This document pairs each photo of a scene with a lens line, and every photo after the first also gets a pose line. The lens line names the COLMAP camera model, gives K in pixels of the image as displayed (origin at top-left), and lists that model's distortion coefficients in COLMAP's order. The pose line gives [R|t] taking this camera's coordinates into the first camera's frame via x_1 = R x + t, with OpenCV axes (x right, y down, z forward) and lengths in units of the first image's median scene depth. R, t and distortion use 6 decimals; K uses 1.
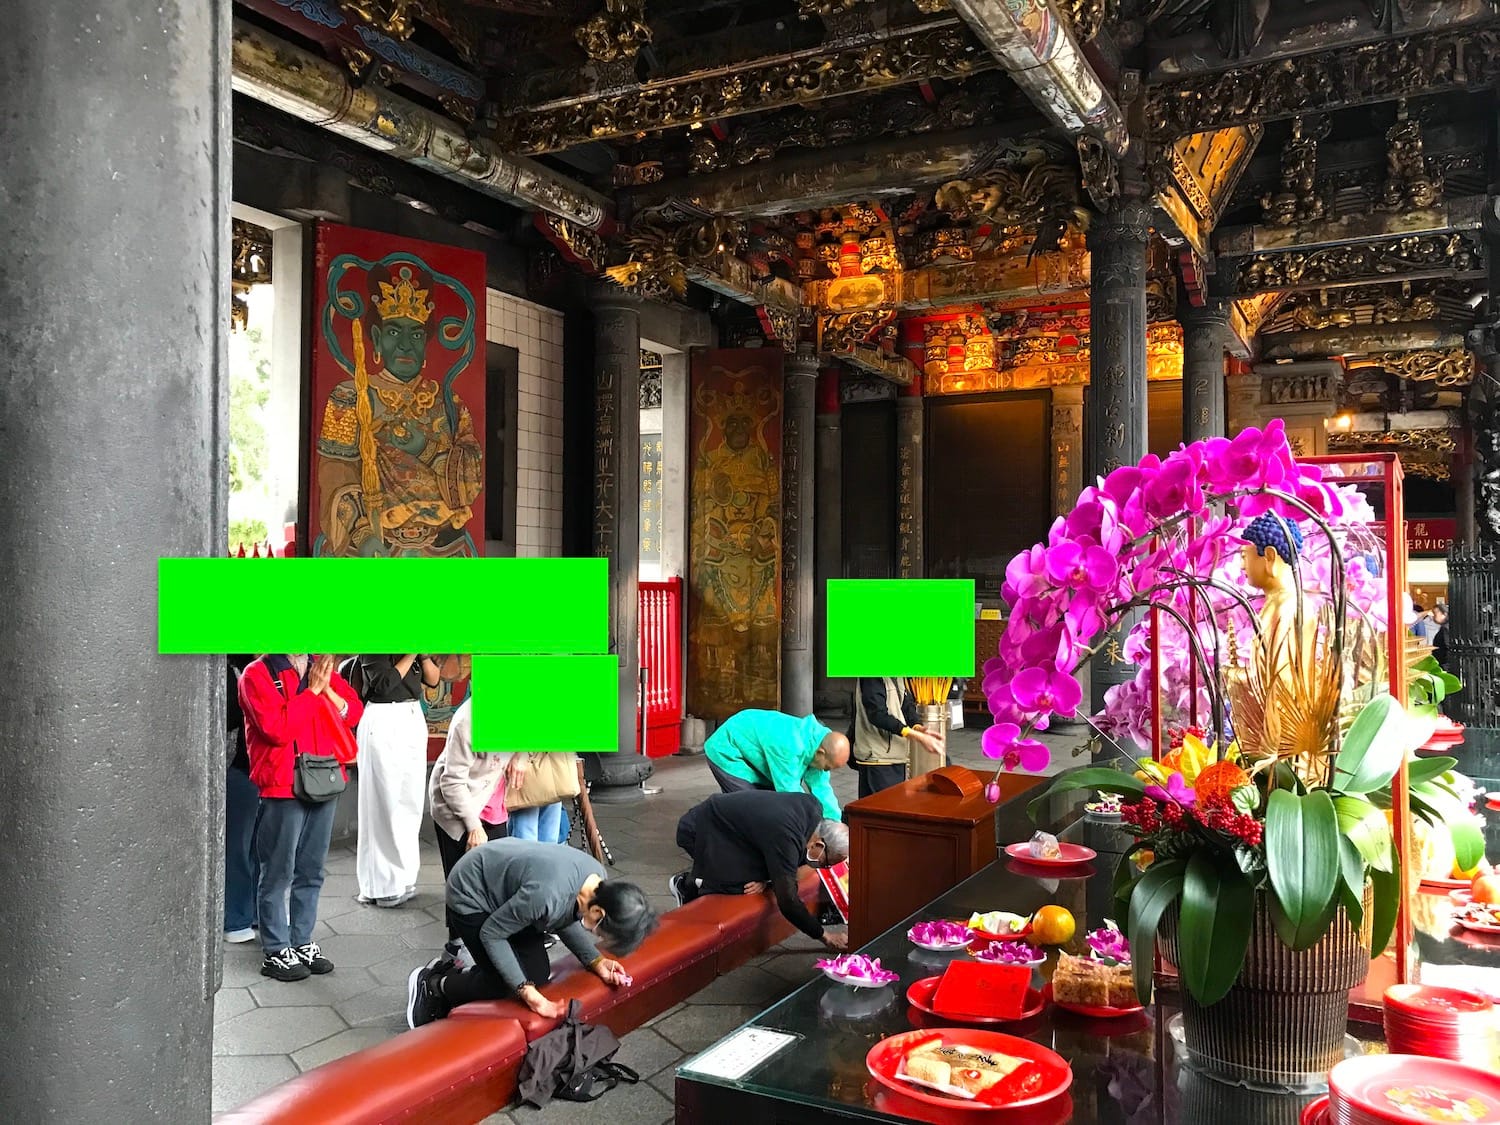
lens RADIAL K [[1281.0, 0, 750.0], [0, 1281.0, 562.5], [0, 0, 1]] dist [0.037006, 0.008994]
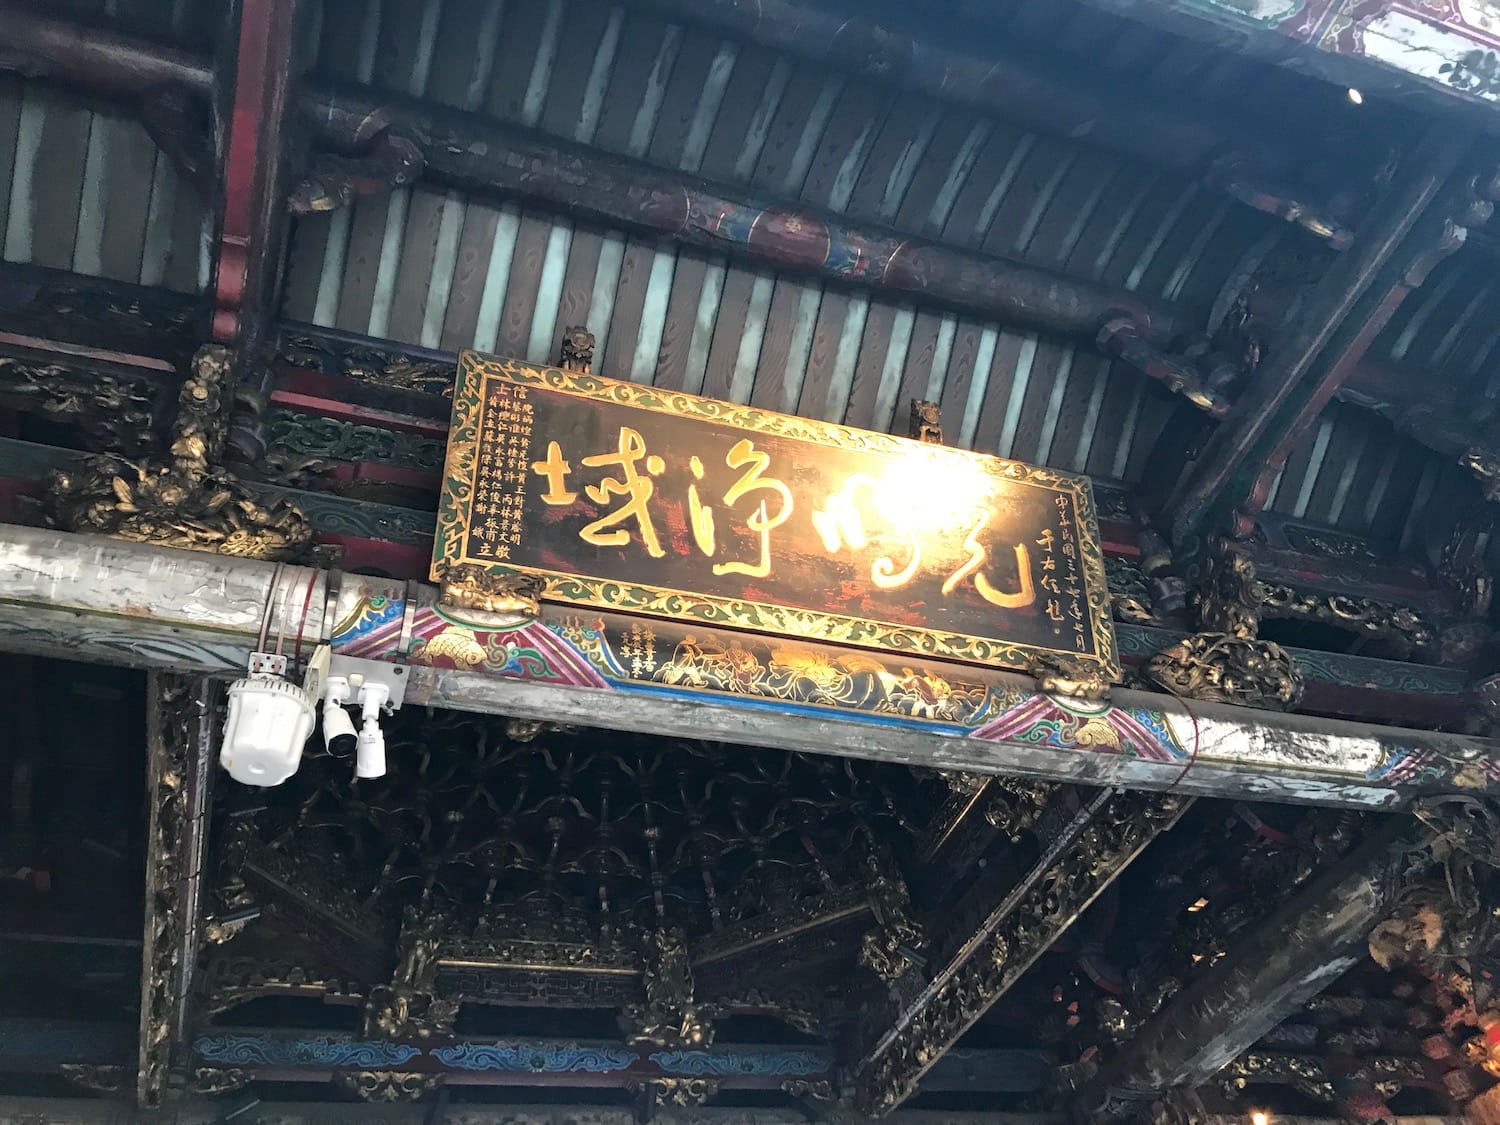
lens RADIAL K [[1251.7, 0, 724.9], [0, 1251.7, 517.9], [0, 0, 1]] dist [-0.009204, -0.013559]
pose [[0.724347, -0.558011, -0.404902, 0.240852], [0.133216, 0.689509, -0.711921, -0.012760], [0.676443, 0.461738, 0.573779, 0.220774]]
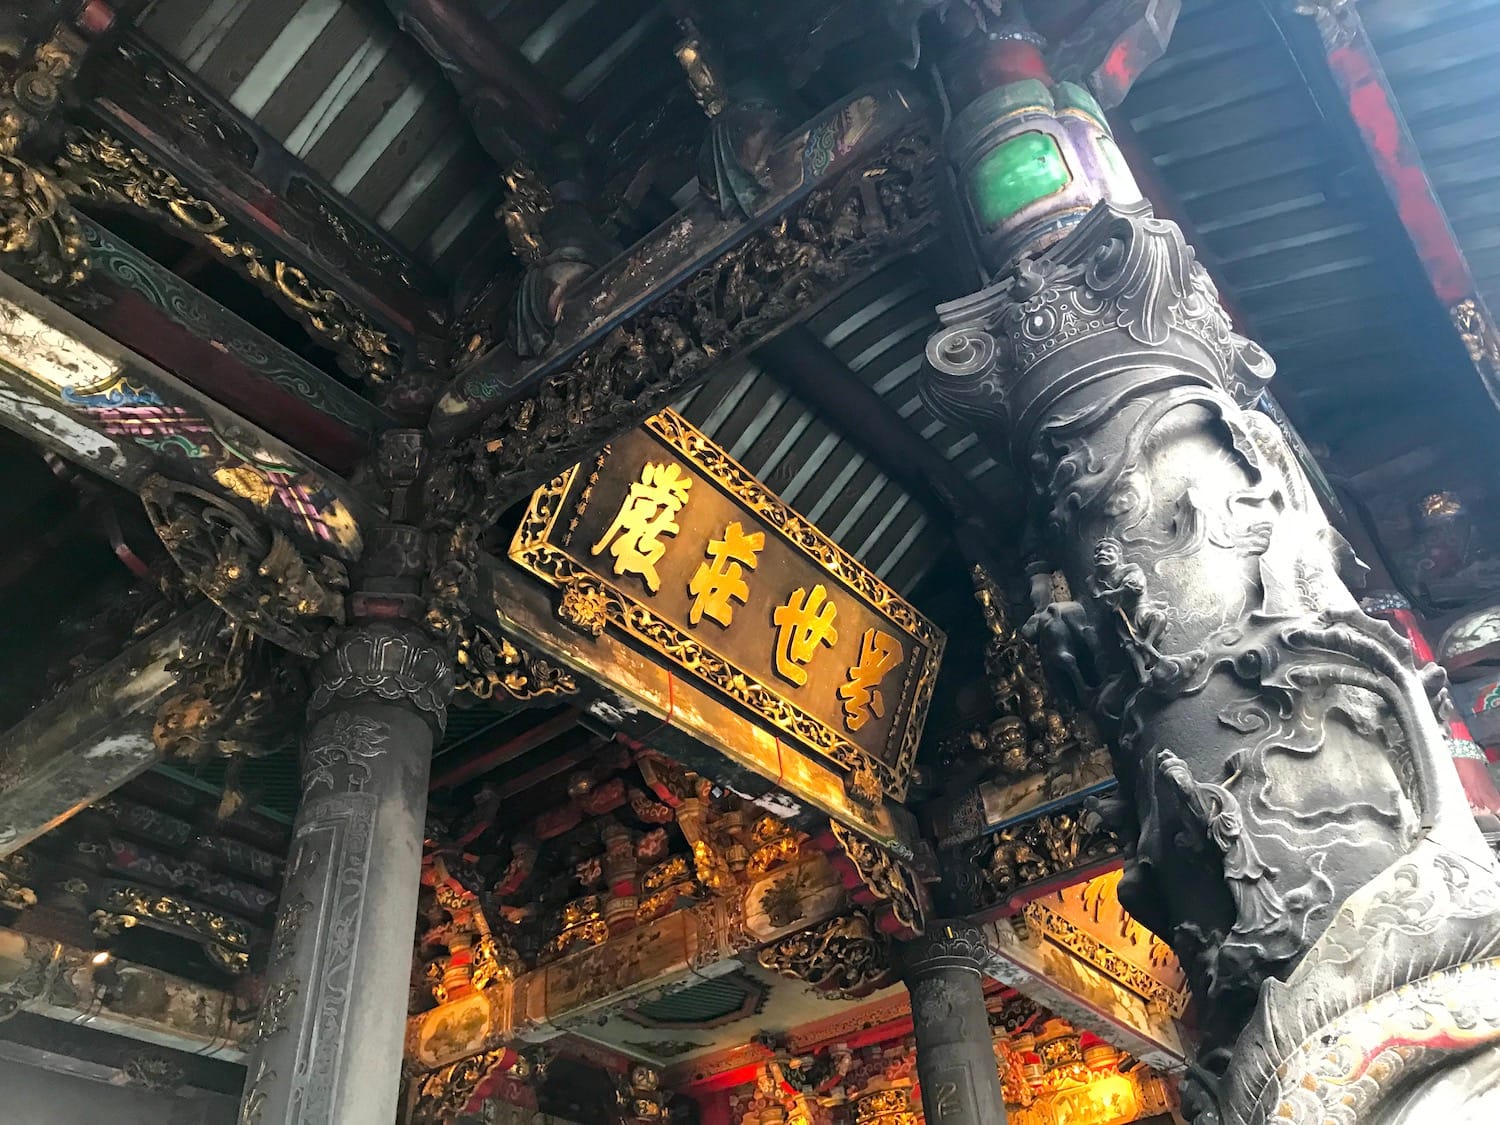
lens RADIAL K [[1251.7, 0, 724.9], [0, 1251.7, 517.9], [0, 0, 1]] dist [-0.009204, -0.013559]
pose [[0.979705, -0.174633, -0.098399, 0.357695], [0.071668, 0.763623, -0.641673, -0.007364], [0.187197, 0.621598, 0.760640, 0.494445]]
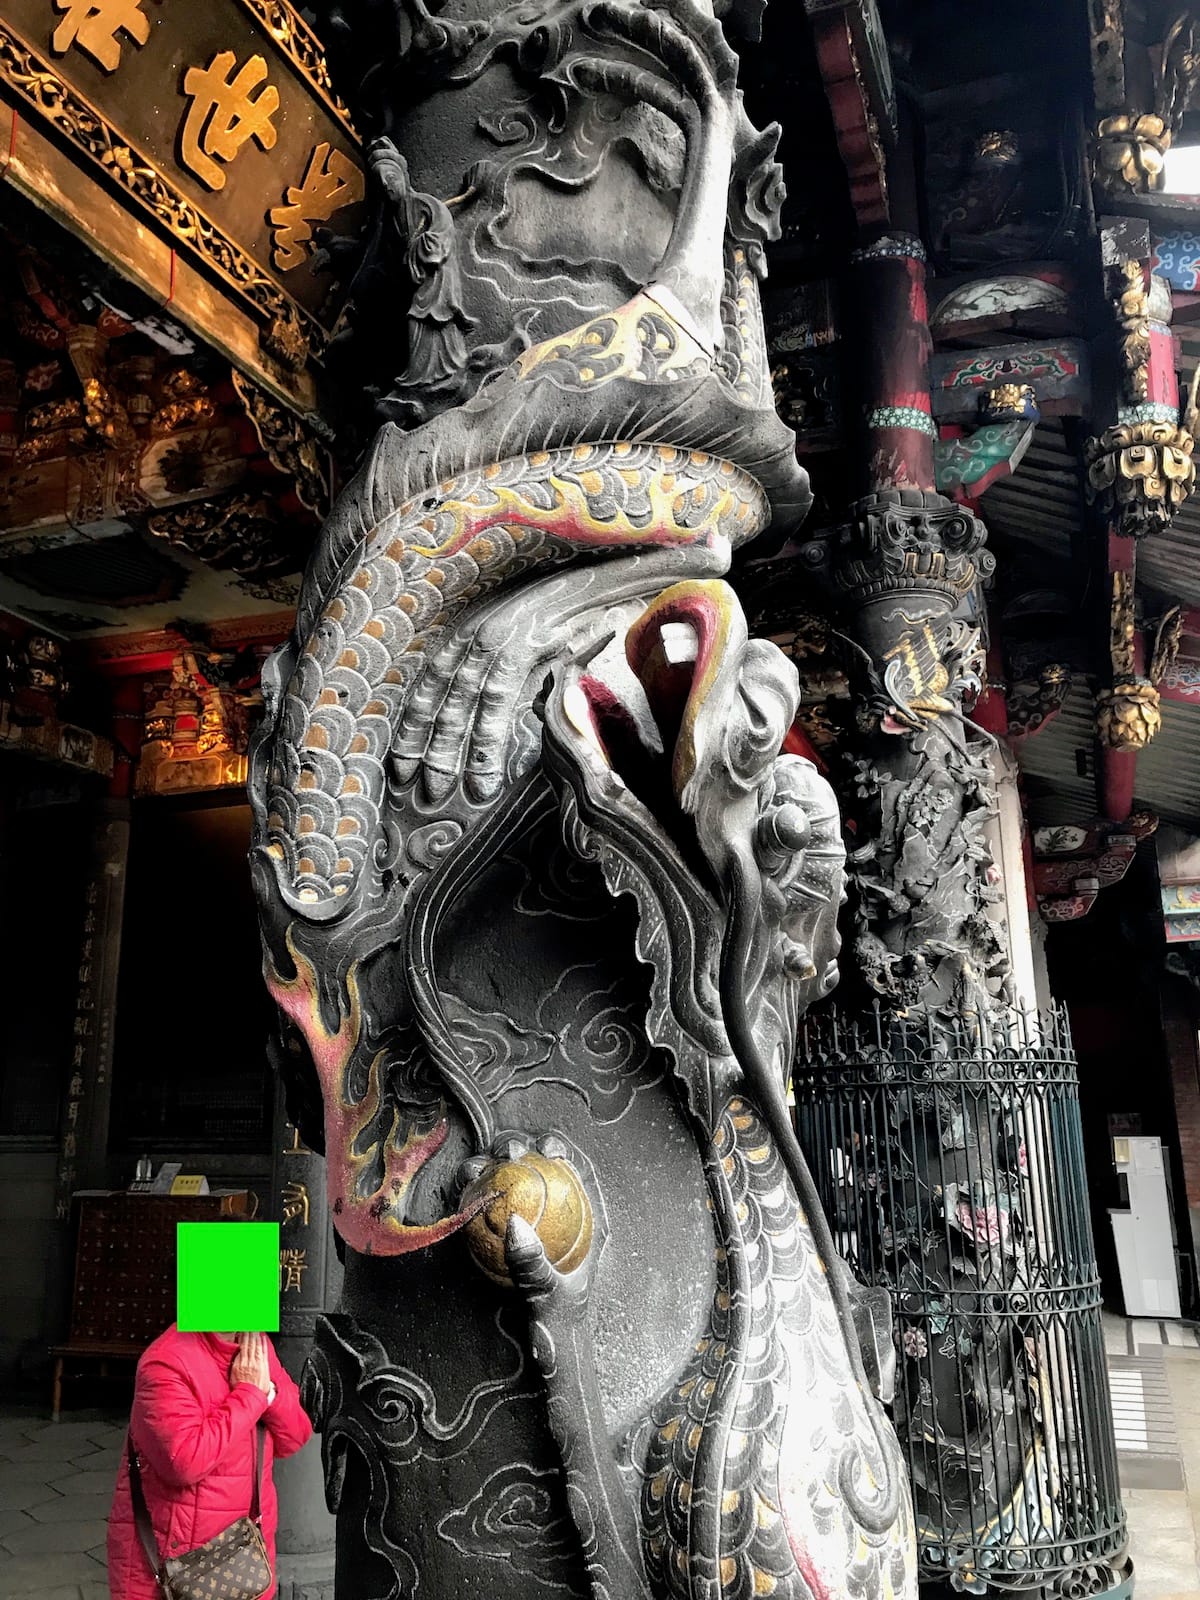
lens RADIAL K [[1335.2, 0, 600.0], [0, 1335.2, 800.0], [0, 0, 1]] dist [-0.009204, -0.013559]
pose [[0.992693, 0.011969, 0.120074, 0.399759], [0.012968, 0.978723, -0.204774, 0.001543], [-0.119970, 0.204835, 0.971416, 0.539206]]
